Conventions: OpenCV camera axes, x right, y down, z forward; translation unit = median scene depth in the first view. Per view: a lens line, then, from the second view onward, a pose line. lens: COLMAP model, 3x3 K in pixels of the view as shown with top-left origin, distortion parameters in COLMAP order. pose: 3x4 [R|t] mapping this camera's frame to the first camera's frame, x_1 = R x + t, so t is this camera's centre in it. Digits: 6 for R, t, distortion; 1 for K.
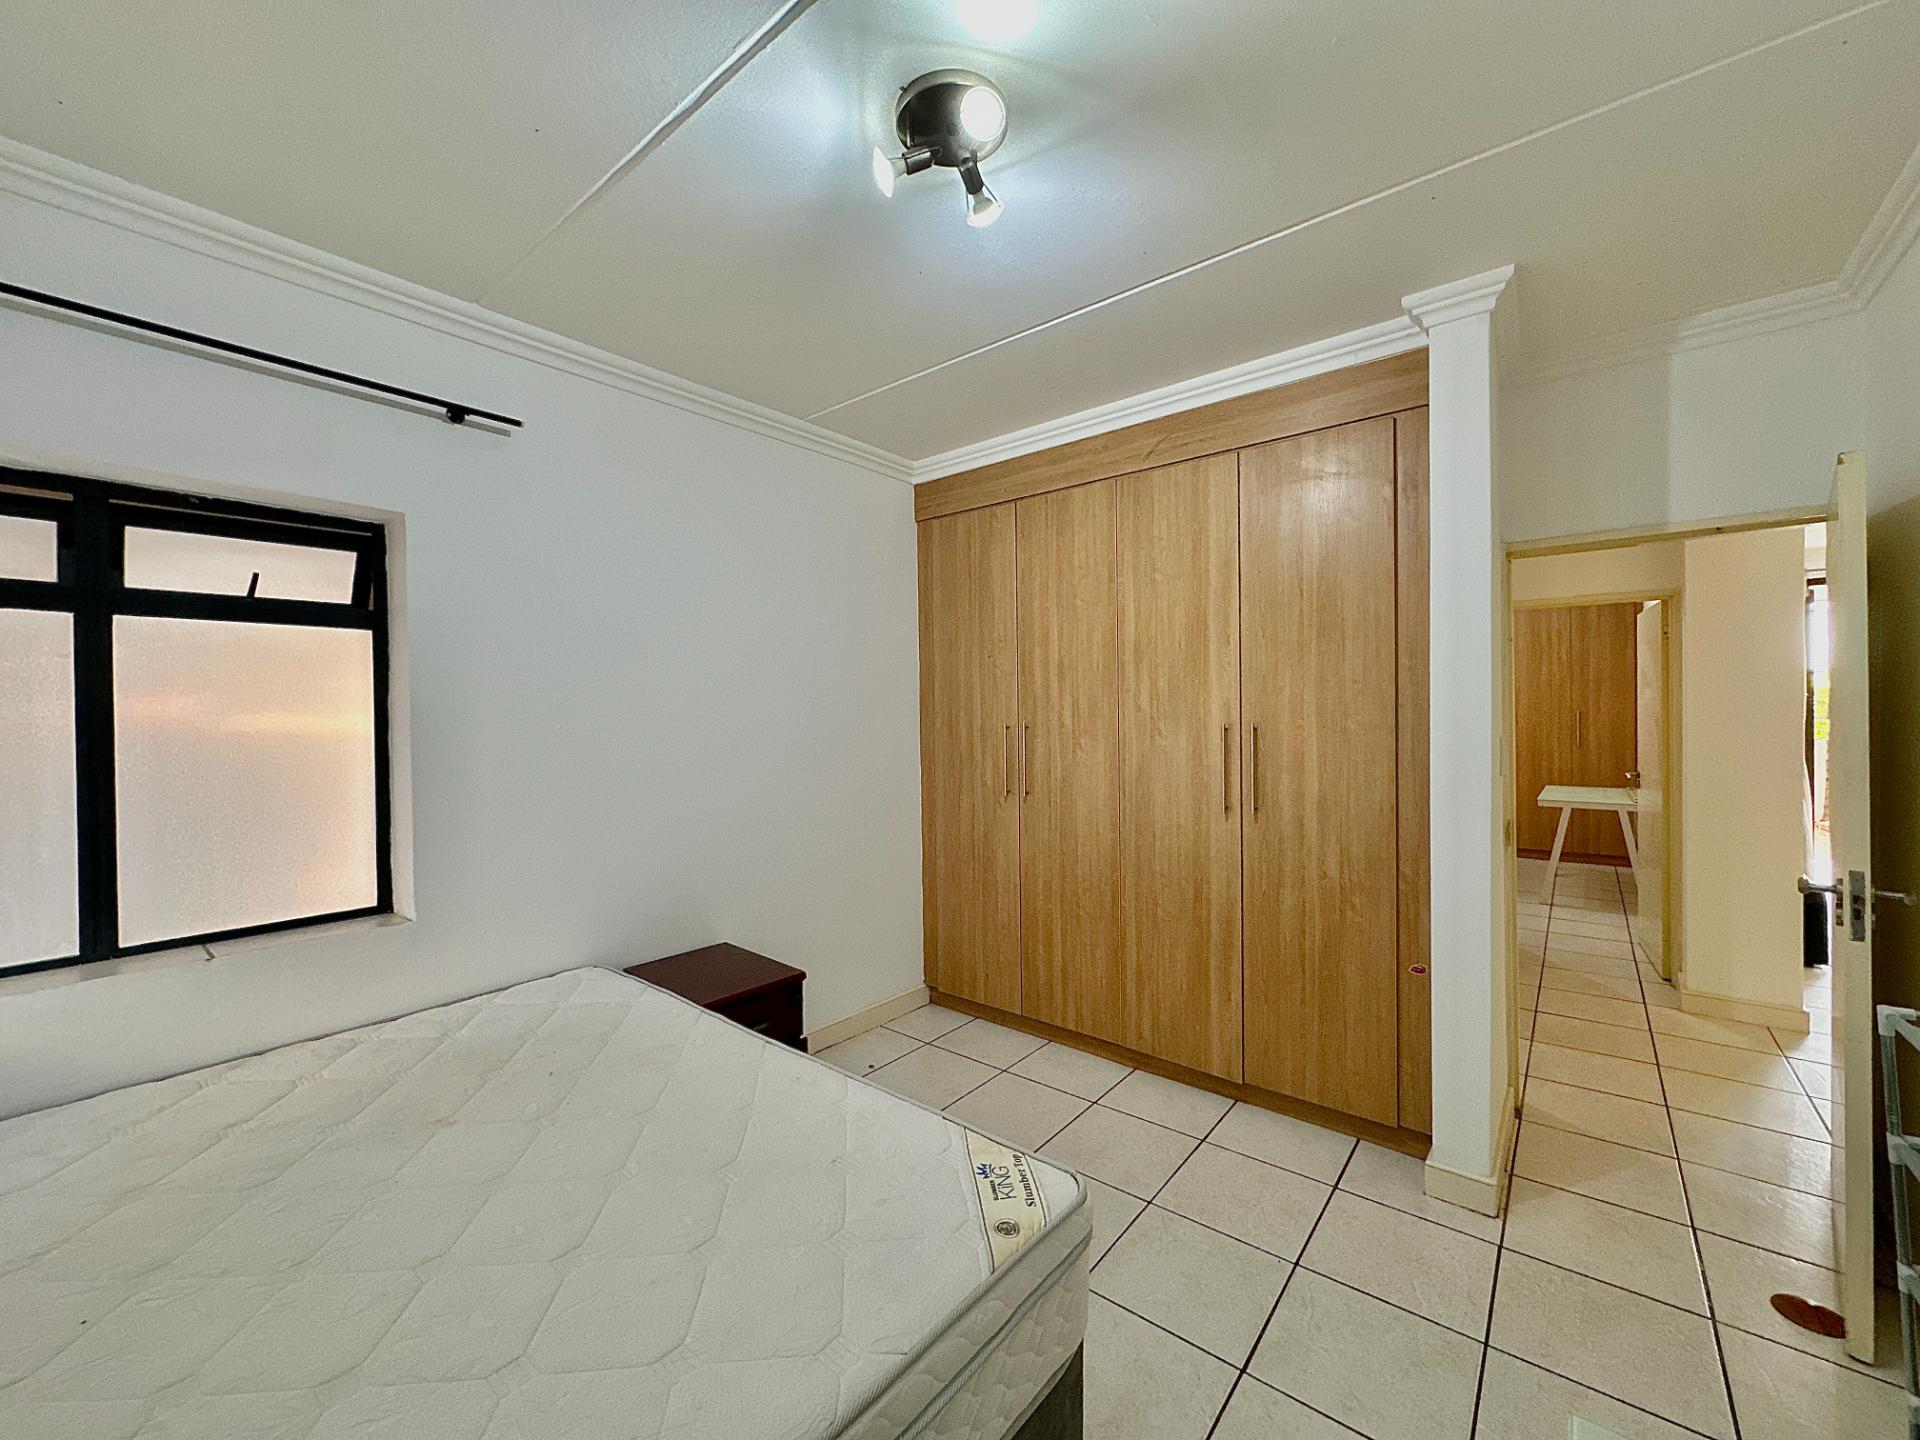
lens RADIAL K [[766.2, 0, 958.1], [0, 766.2, 716.6], [0, 0, 1]] dist [-0.000022, 0.000031]
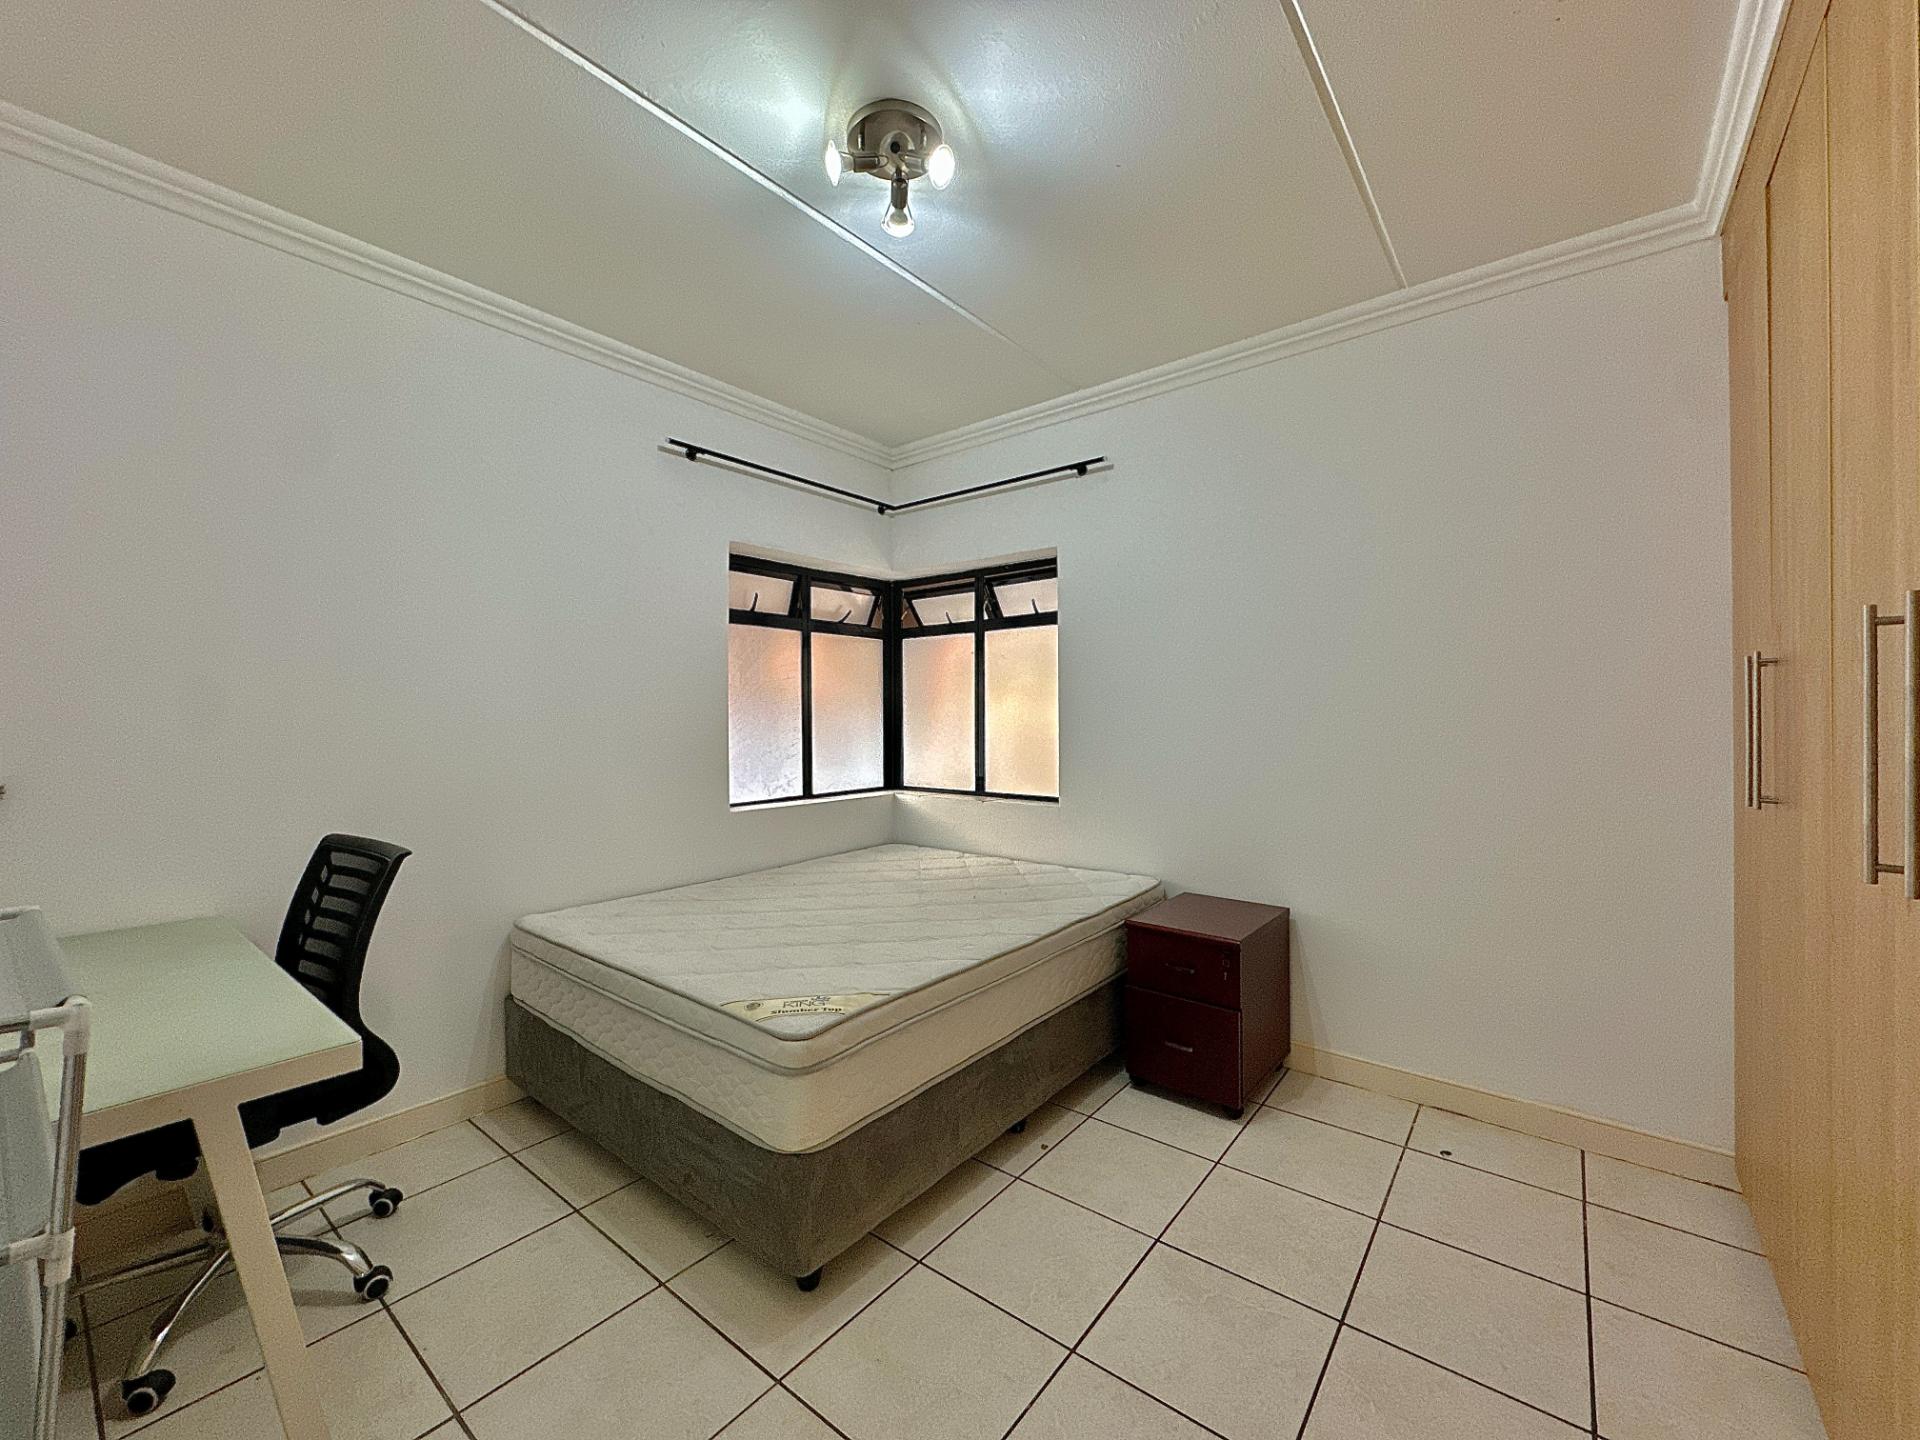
lens RADIAL K [[766.2, 0, 959.6], [0, 766.2, 714.8], [0, 0, 1]] dist [-0.000022, 0.000031]
pose [[0.017649, 0.007619, -0.999815, 1.004303], [-0.000897, 0.999971, 0.007604, 0.079292], [0.999844, 0.000763, 0.017655, 0.917918]]
